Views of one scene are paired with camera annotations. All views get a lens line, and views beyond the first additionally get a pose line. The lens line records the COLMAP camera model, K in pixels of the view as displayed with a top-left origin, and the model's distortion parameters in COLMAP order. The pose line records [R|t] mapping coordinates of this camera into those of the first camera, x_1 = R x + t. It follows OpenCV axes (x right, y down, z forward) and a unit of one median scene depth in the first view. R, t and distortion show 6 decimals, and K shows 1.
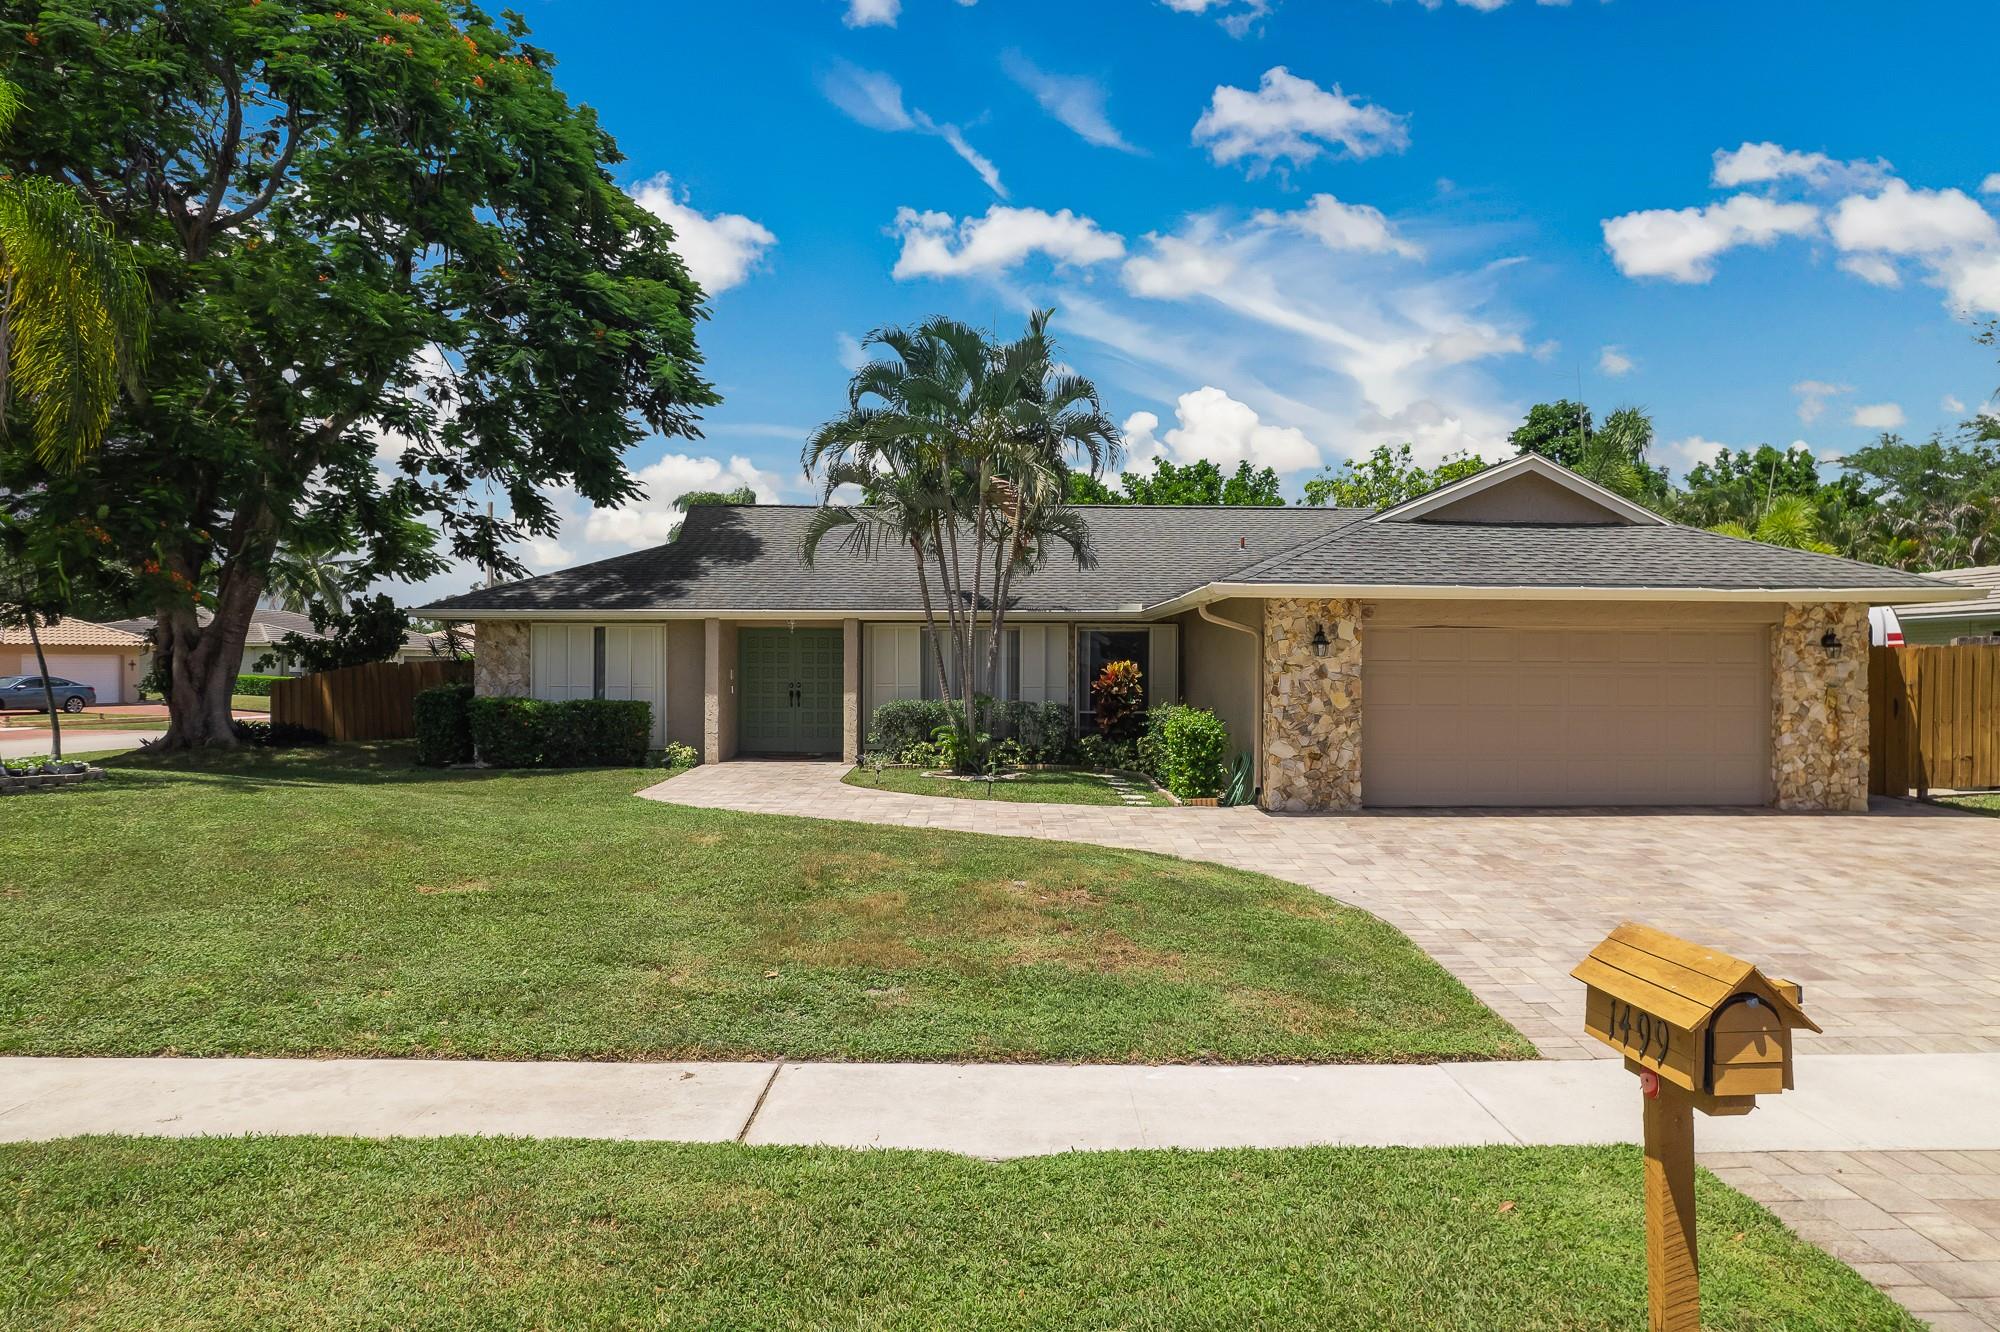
lens RADIAL K [[1271.5, 0, 1021.1], [0, 1271.5, 692.1], [0, 0, 1]] dist [-0.077266, 0.065332]
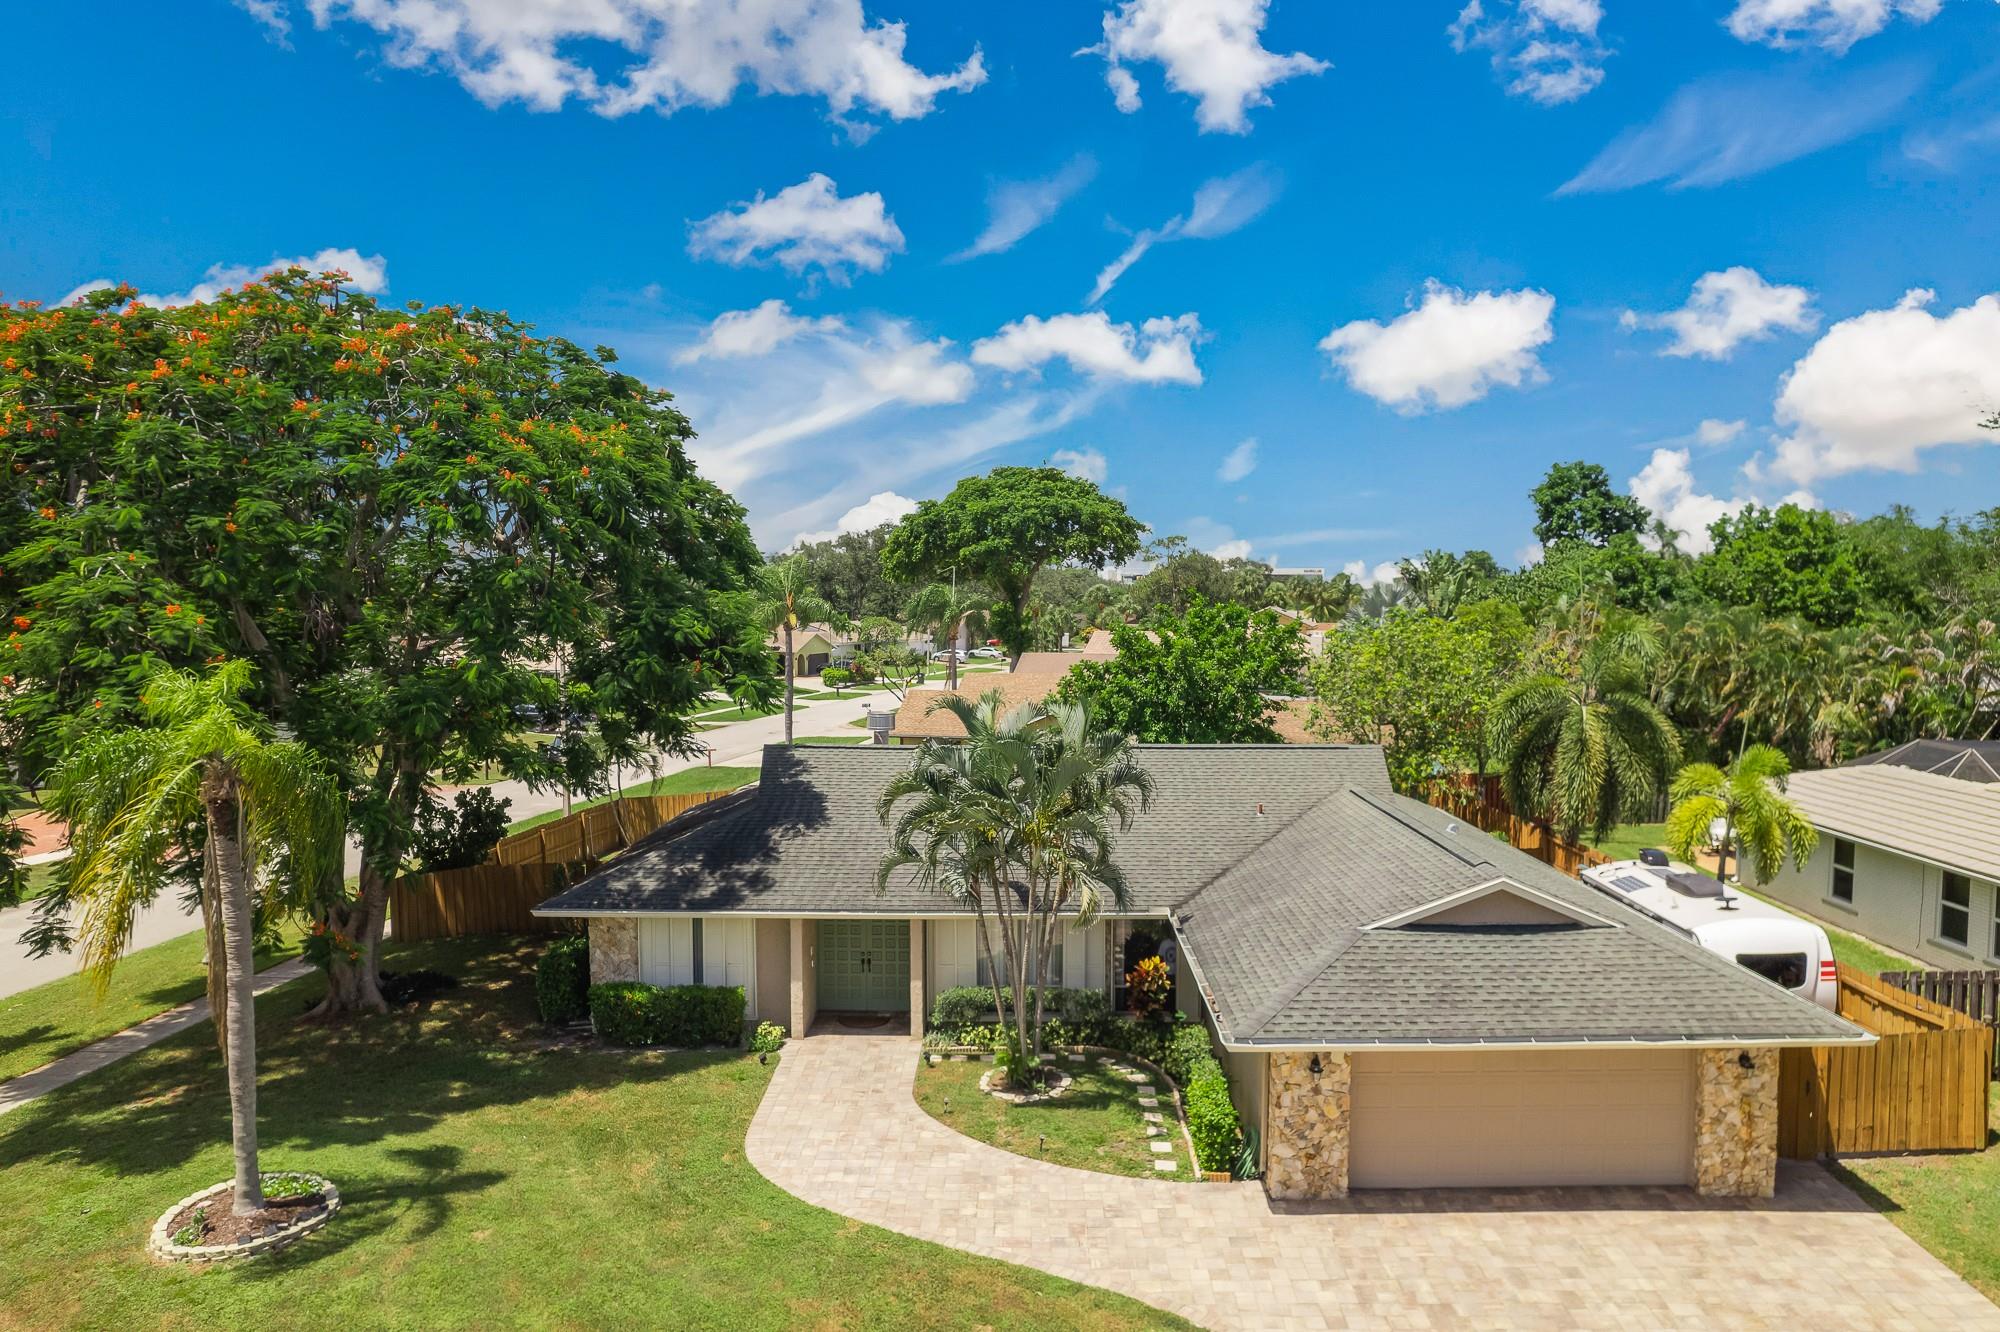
lens RADIAL K [[1280.5, 0, 1024.4], [0, 1280.5, 676.1], [0, 0, 1]] dist [-0.092378, 0.076816]
pose [[0.999709, -0.001375, -0.024073, -0.008870], [0.002474, 0.998953, 0.045681, -0.327553], [0.023985, -0.045727, 0.998666, -0.137511]]
